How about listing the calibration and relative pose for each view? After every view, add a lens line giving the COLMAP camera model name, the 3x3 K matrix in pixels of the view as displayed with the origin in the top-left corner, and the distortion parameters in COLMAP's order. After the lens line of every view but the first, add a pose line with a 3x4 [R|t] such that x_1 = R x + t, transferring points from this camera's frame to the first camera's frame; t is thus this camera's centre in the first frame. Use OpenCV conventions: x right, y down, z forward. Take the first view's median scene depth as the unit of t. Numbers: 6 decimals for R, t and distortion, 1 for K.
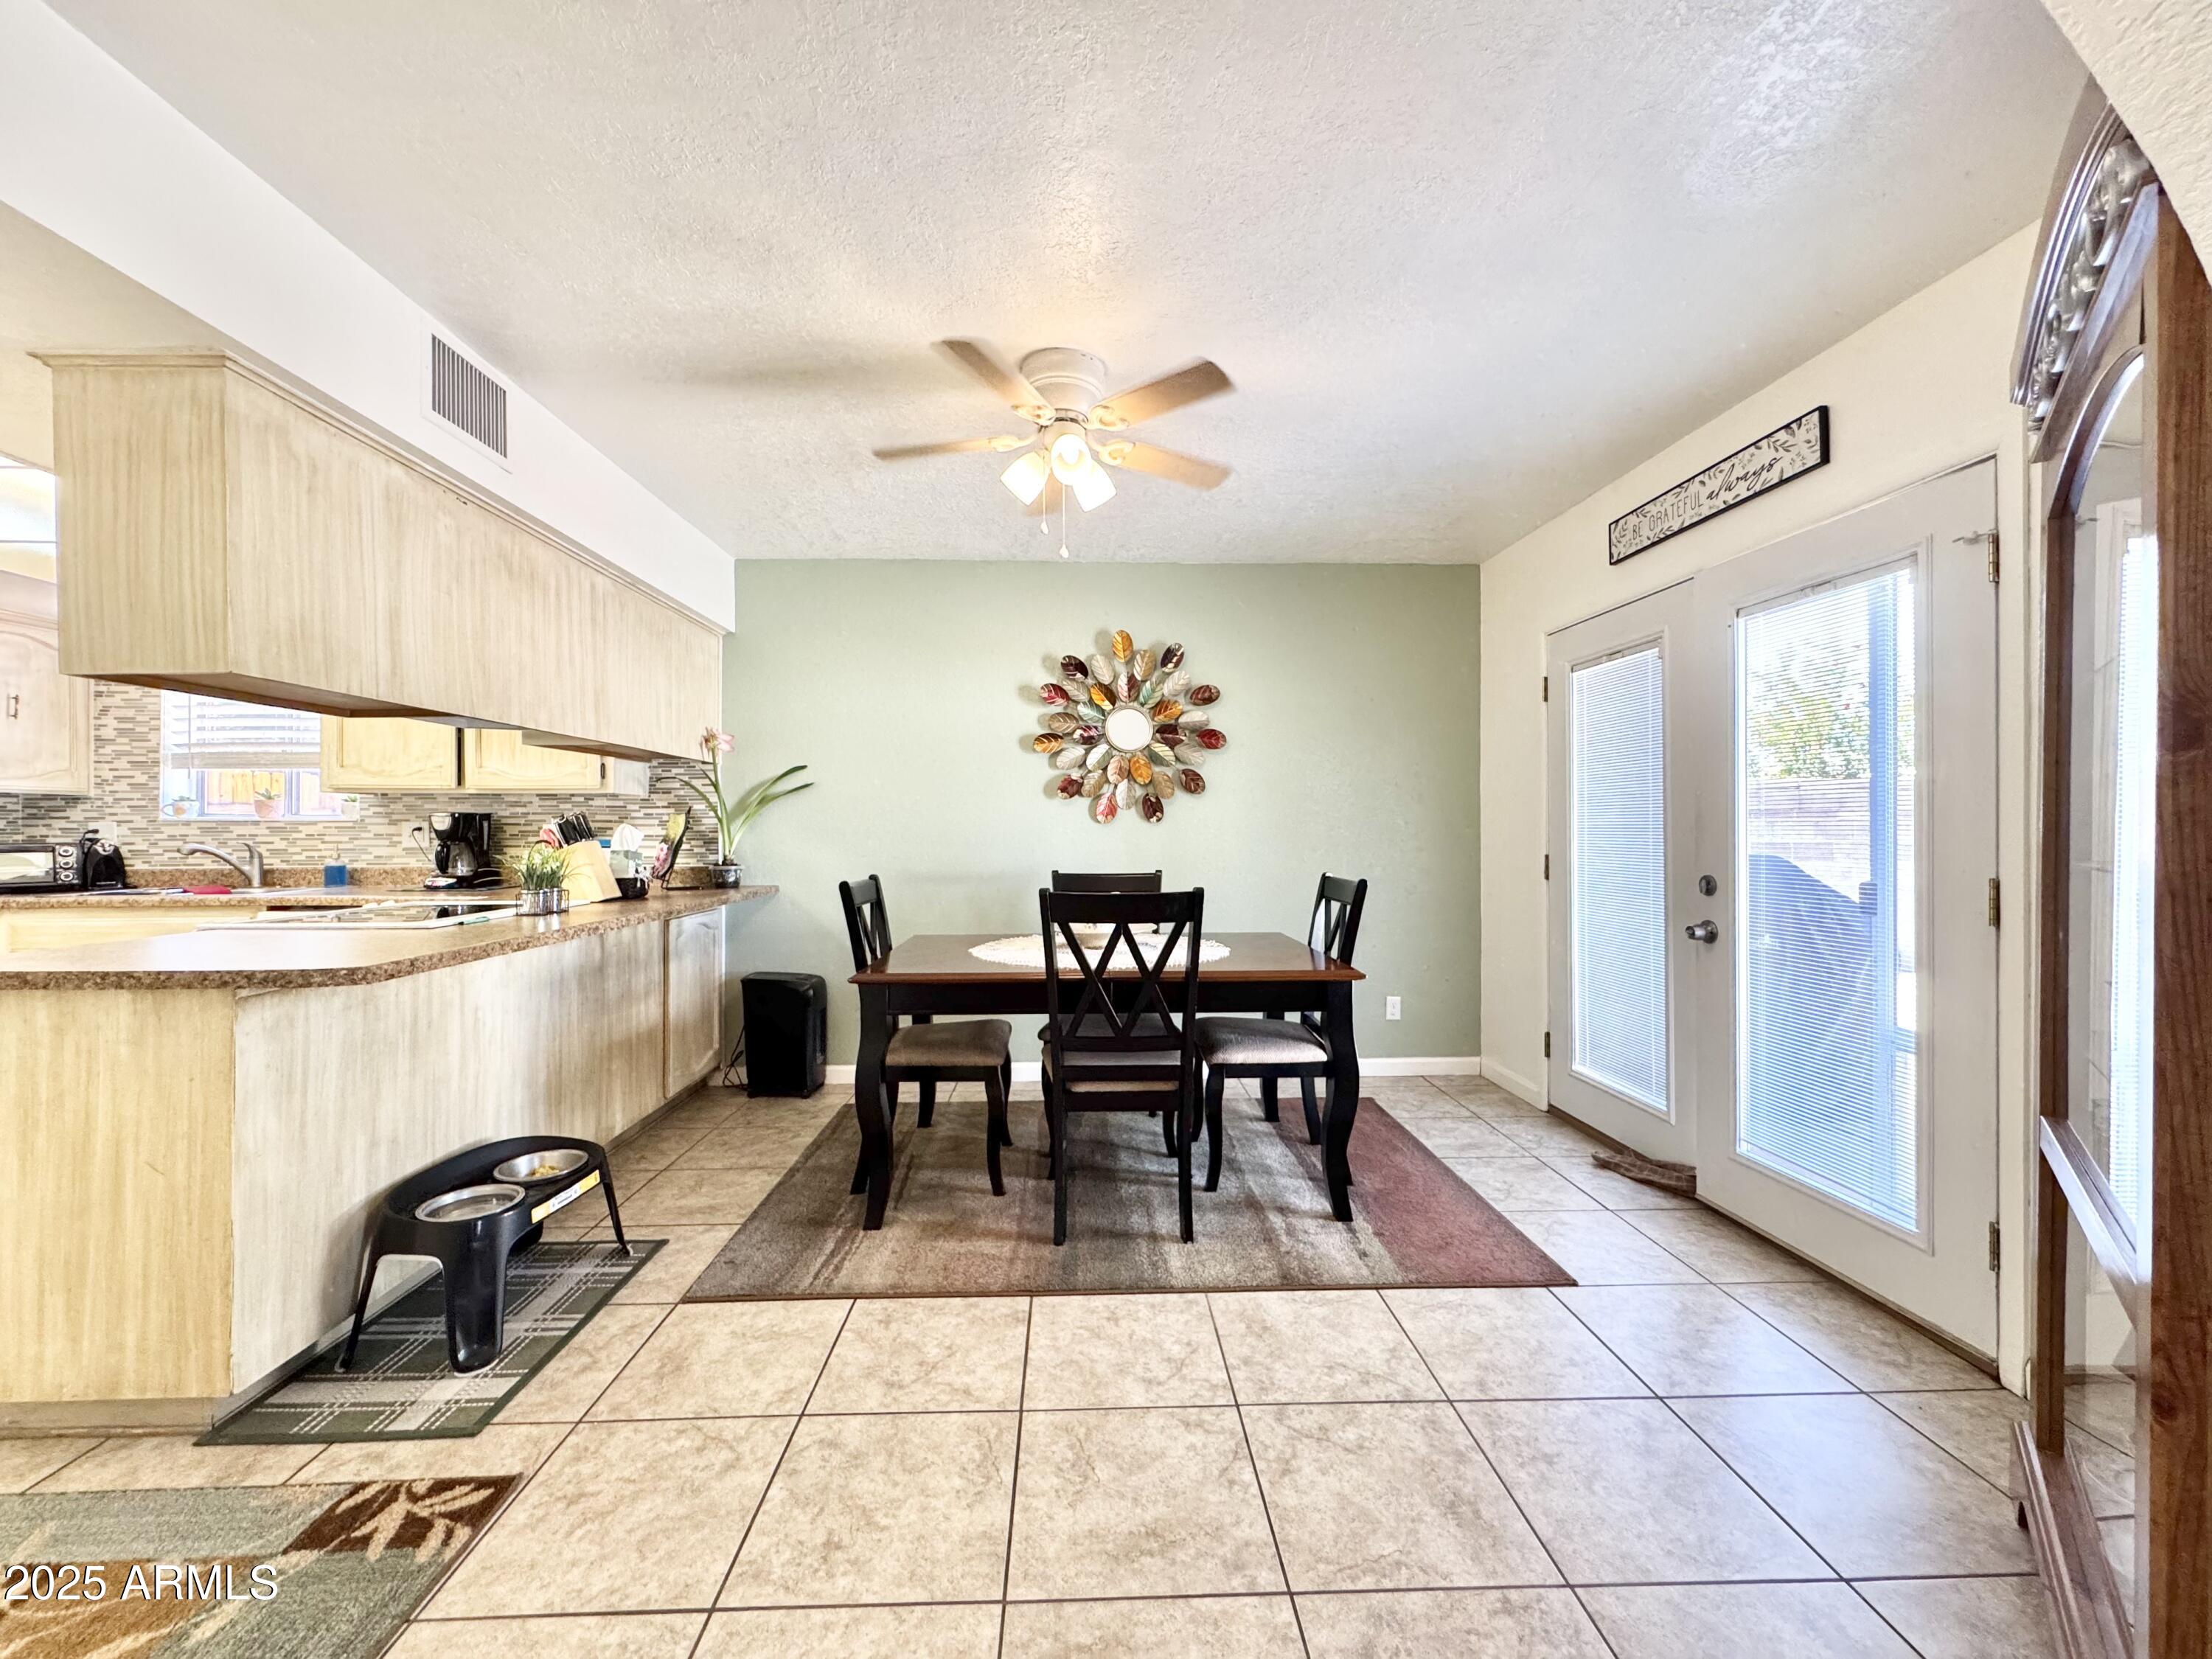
lens RADIAL K [[888.7, 0, 1103.0], [0, 888.7, 830.6], [0, 0, 1]] dist [0.001723, 0.000154]
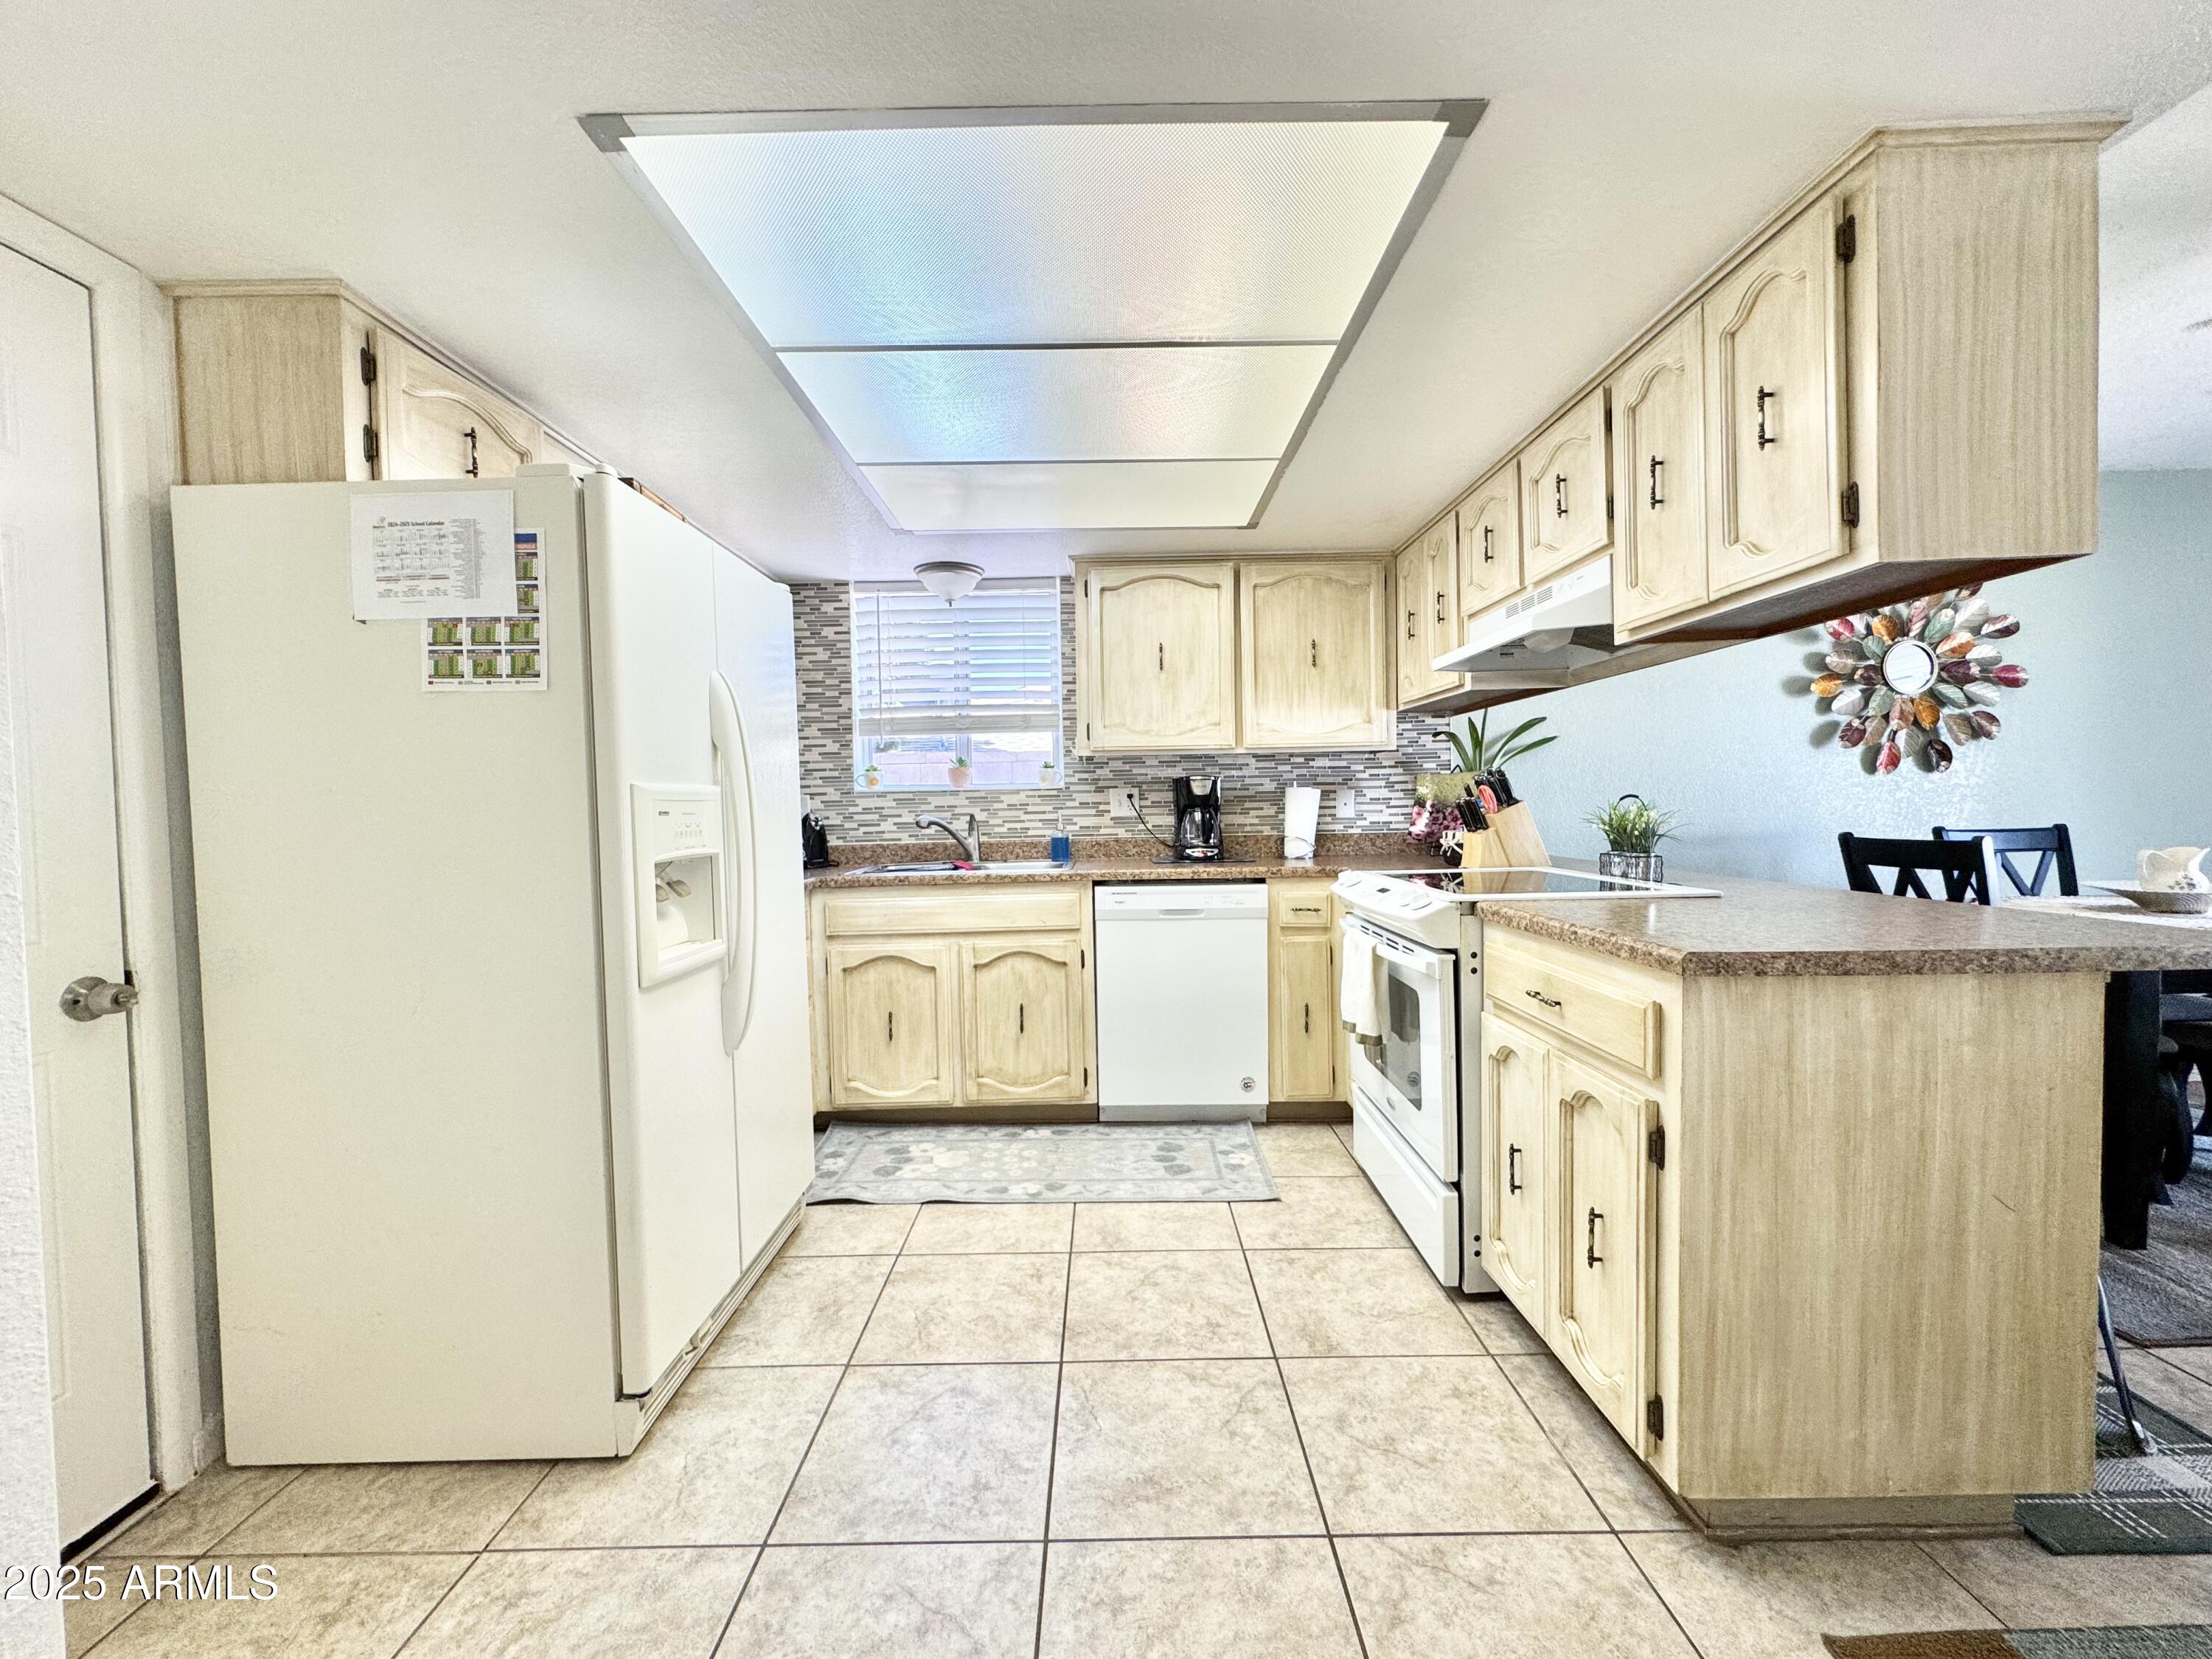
lens RADIAL K [[888.7, 0, 1106.7], [0, 888.7, 831.2], [0, 0, 1]] dist [0.001723, 0.000154]
pose [[0.999261, -0.018617, -0.033615, -0.785570], [0.019540, 0.999435, 0.027330, 0.008989], [0.033087, -0.027967, 0.999061, 0.091963]]
